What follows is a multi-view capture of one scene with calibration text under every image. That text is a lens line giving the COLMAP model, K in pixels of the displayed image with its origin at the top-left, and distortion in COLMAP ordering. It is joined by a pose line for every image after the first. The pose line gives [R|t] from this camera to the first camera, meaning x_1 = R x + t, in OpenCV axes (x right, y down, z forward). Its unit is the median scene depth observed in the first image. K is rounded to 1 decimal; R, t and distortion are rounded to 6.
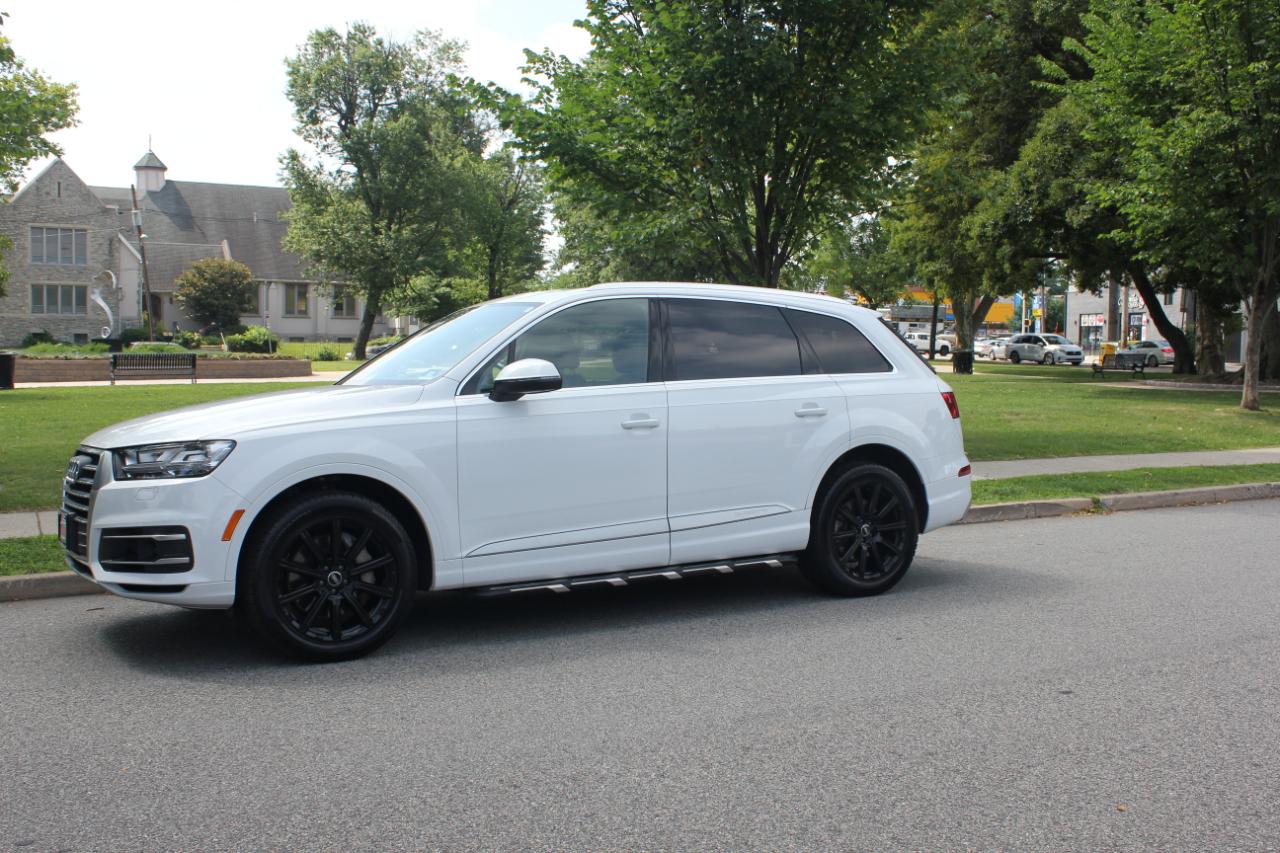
lens RADIAL K [[1281.5, 0, 631.6], [0, 1281.5, 436.0], [0, 0, 1]] dist [-0.066796, 0.000000]
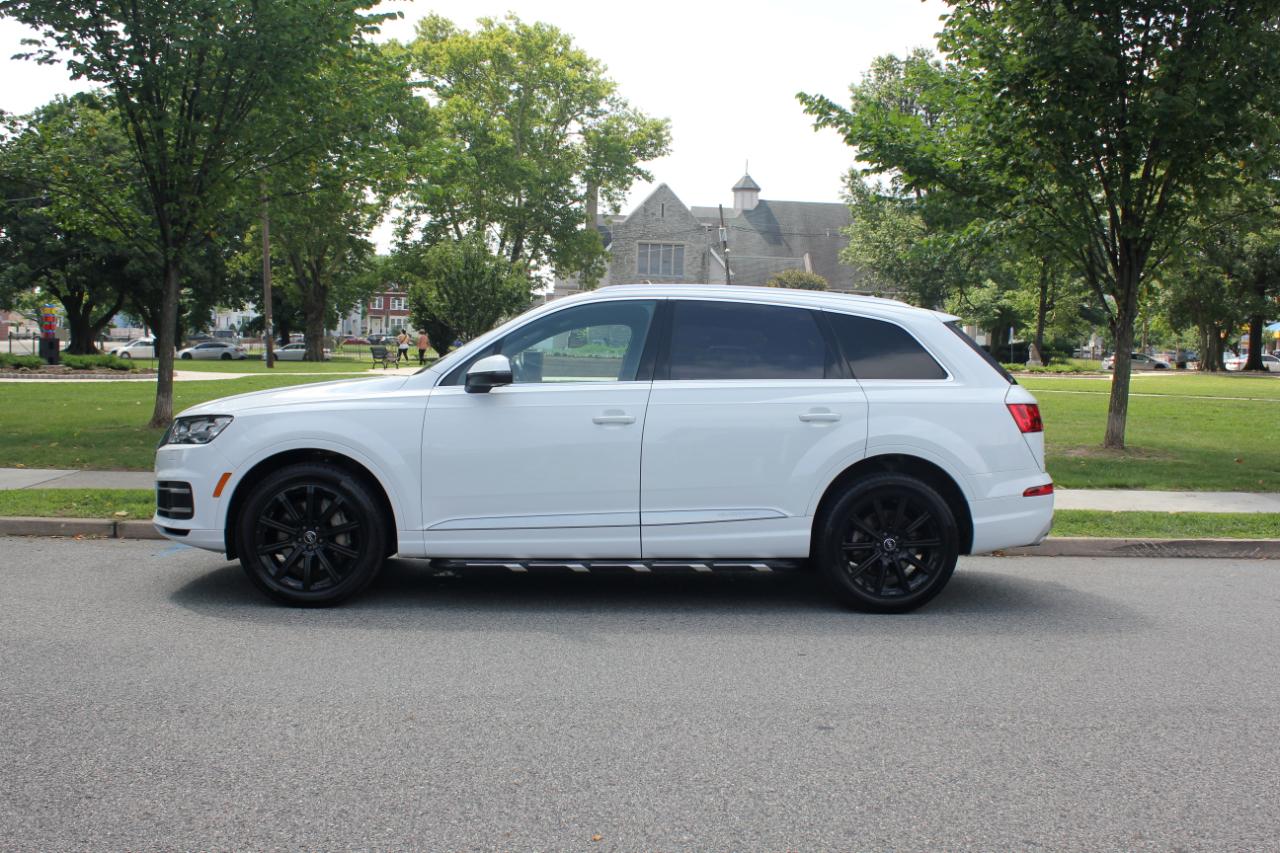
lens RADIAL K [[1213.4, 0, 645.4], [0, 1213.4, 443.5], [0, 0, 1]] dist [-0.088206, 0.000000]
pose [[0.893158, 0.053038, -0.446604, 0.127917], [-0.051289, 0.998555, 0.016015, -0.001981], [0.446809, 0.008602, 0.894588, 0.034713]]
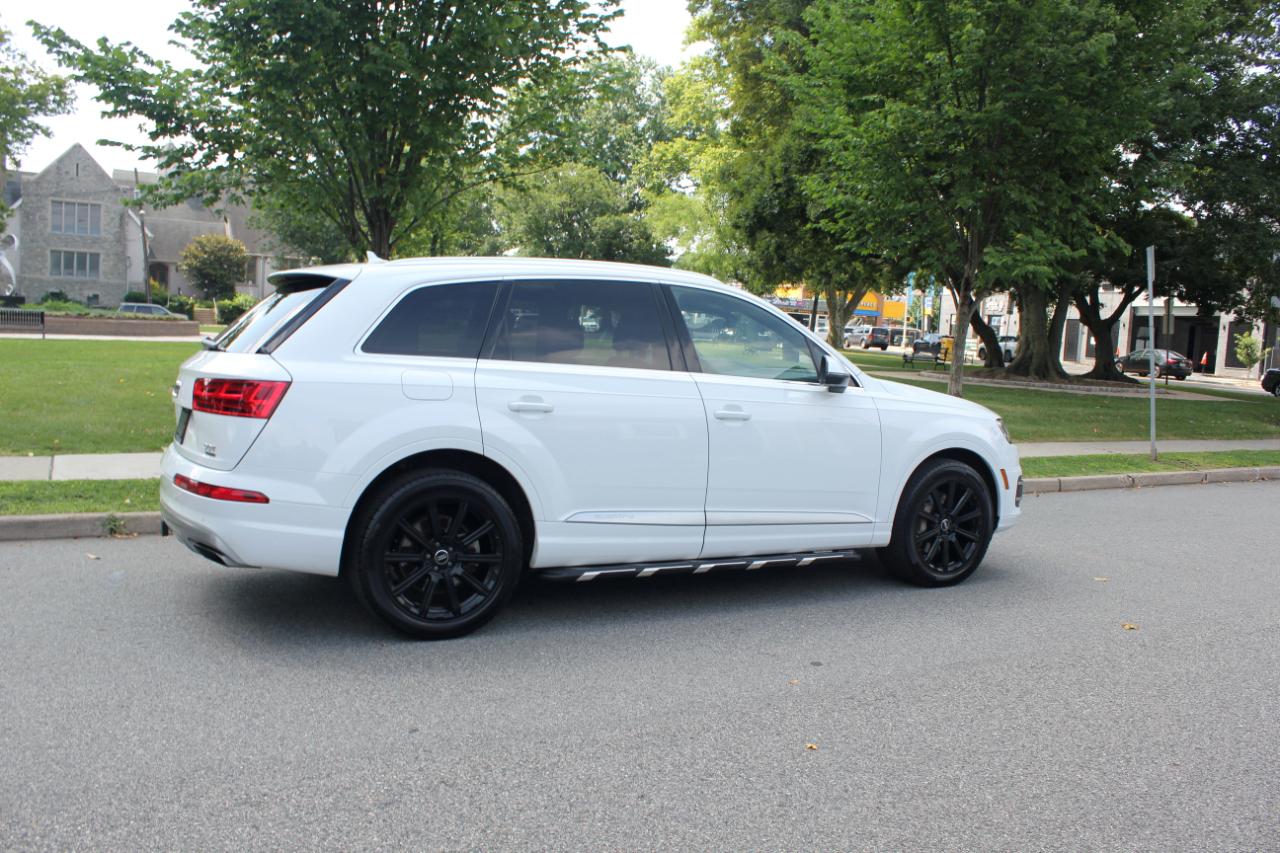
lens RADIAL K [[1062.5, 0, 649.5], [0, 1062.5, 435.0], [0, 0, 1]] dist [-0.127170, 0.072757]
pose [[0.998686, 0.041266, 0.030390, 0.195659], [-0.042202, 0.998633, 0.030832, -0.009792], [-0.029076, -0.032074, 0.999062, 0.135204]]
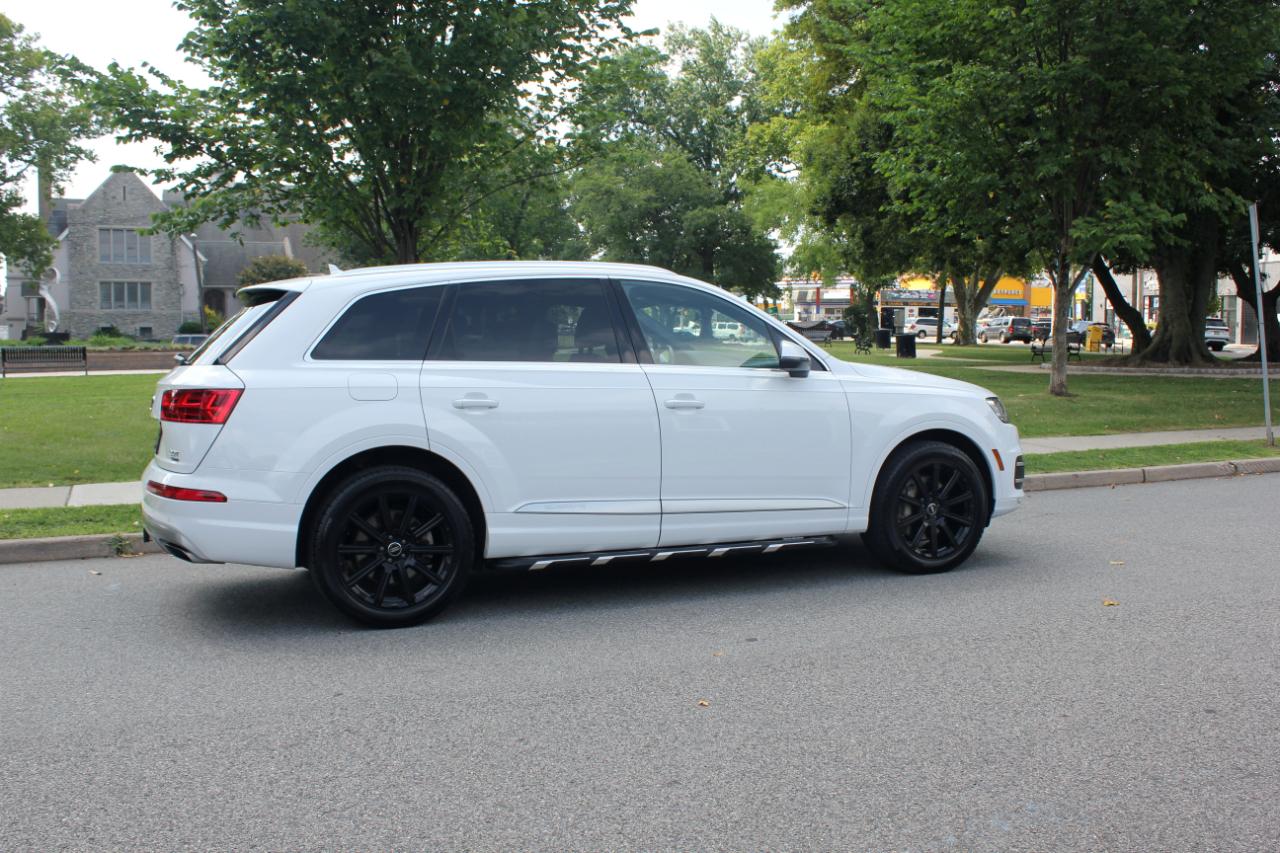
lens RADIAL K [[1213.4, 0, 651.2], [0, 1213.4, 429.6], [0, 0, 1]] dist [-0.088206, 0.000000]
pose [[0.997297, -0.004778, -0.073324, 0.237891], [0.005421, 0.999949, 0.008578, -0.003636], [0.073279, -0.008953, 0.997271, 0.093651]]
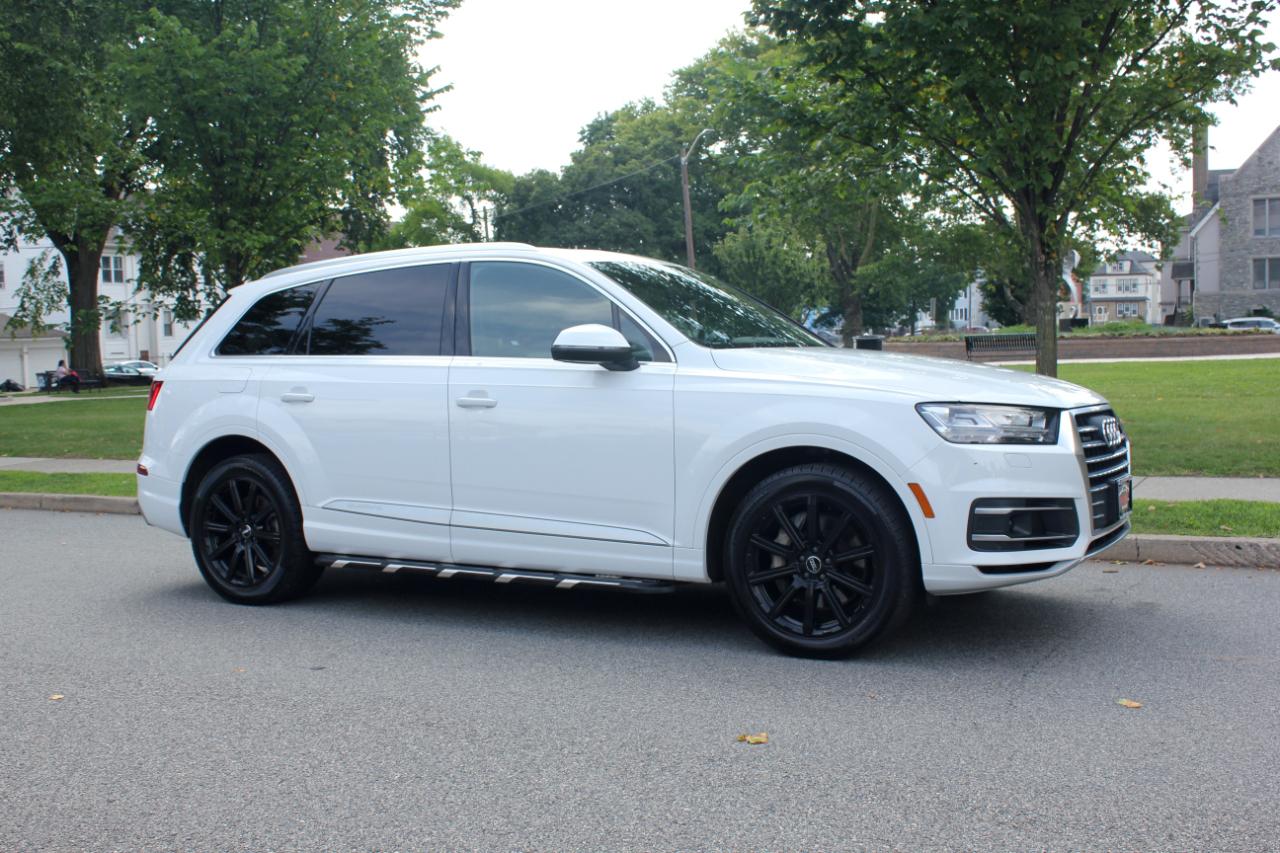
lens RADIAL K [[1340.8, 0, 658.9], [0, 1340.8, 444.3], [0, 0, 1]] dist [-0.062501, 0.000000]
pose [[0.539122, 0.040147, -0.841270, 0.490434], [-0.022709, 0.999193, 0.033131, -0.008824], [0.841922, 0.001243, 0.539599, 0.273629]]
